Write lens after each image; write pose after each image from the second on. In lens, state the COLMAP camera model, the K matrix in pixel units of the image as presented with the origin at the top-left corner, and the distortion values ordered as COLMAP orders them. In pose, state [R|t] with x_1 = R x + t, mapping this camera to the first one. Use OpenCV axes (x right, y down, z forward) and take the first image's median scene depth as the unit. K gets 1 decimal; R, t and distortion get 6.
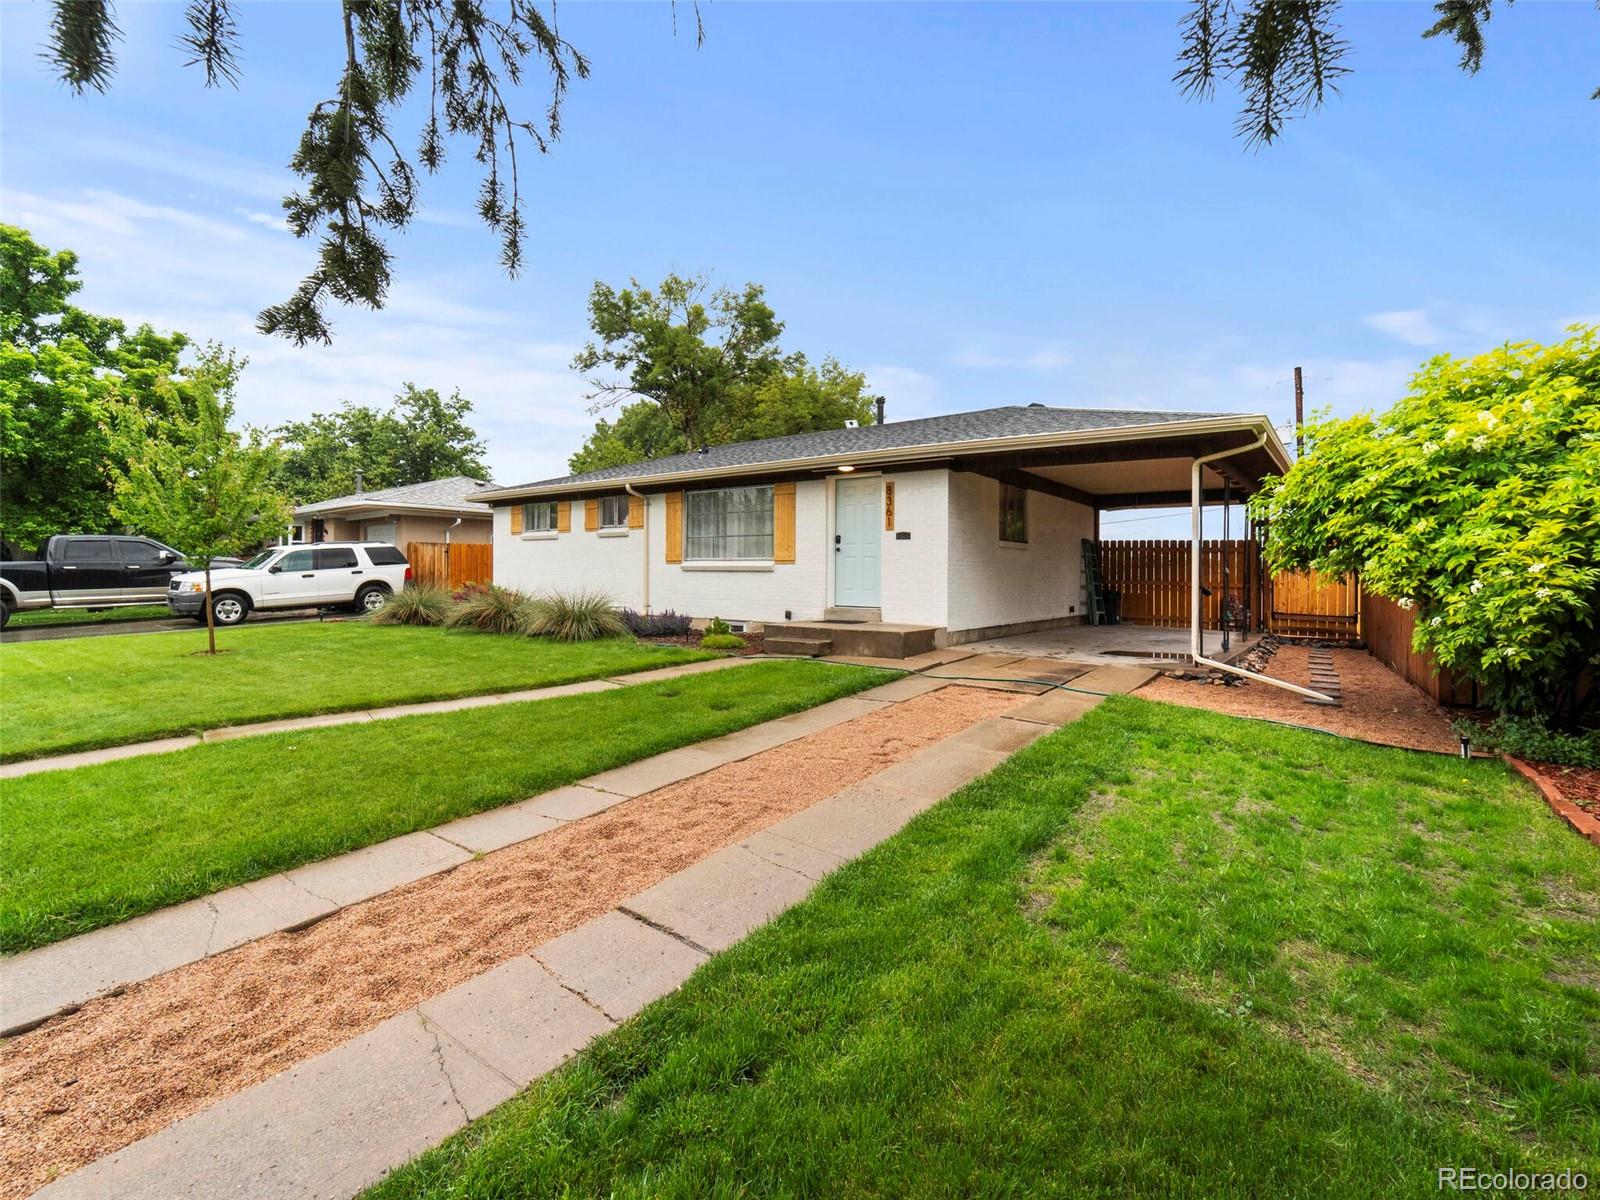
lens RADIAL K [[694.6, 0, 810.7], [0, 694.6, 568.6], [0, 0, 1]] dist [0.000395, -0.000060]
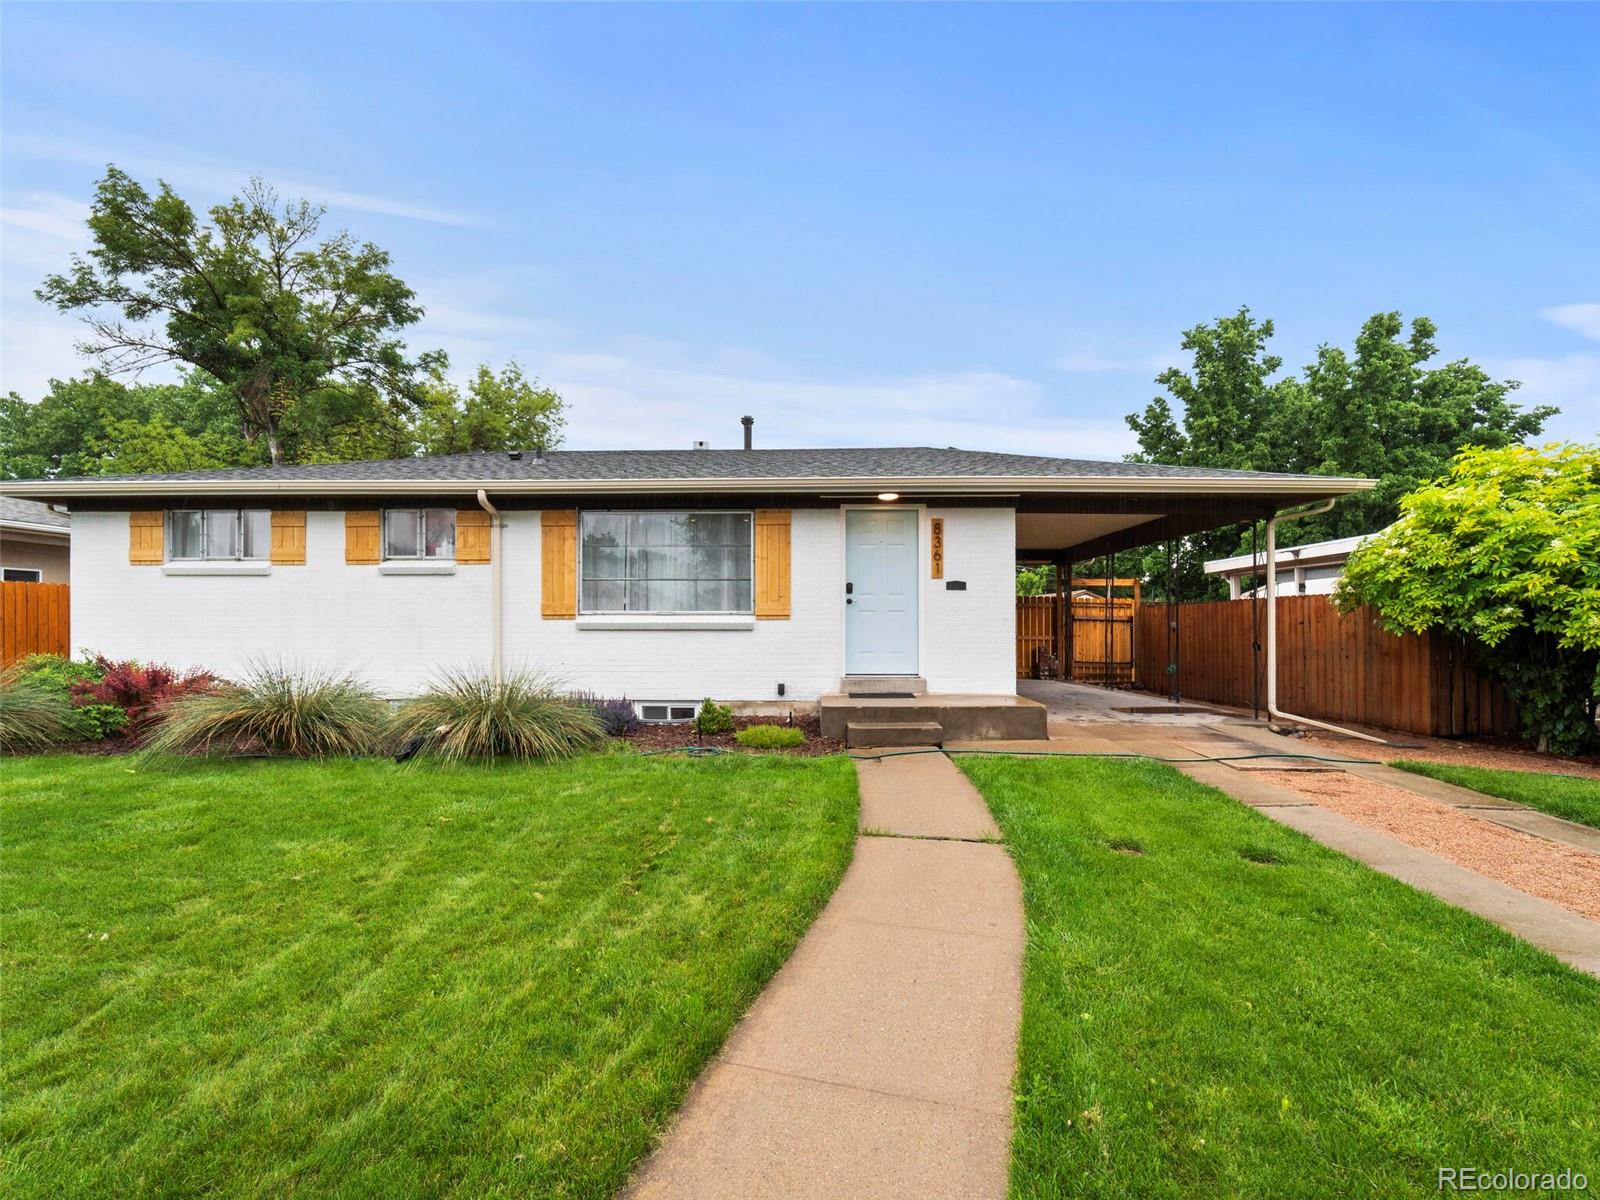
lens RADIAL K [[706.0, 0, 801.9], [0, 706.0, 615.7], [0, 0, 1]] dist [0.004483, -0.000050]
pose [[0.832711, 0.001437, 0.553706, -0.340506], [0.003380, 0.999965, -0.007678, -0.004344], [-0.553698, 0.008266, 0.832677, 0.292570]]
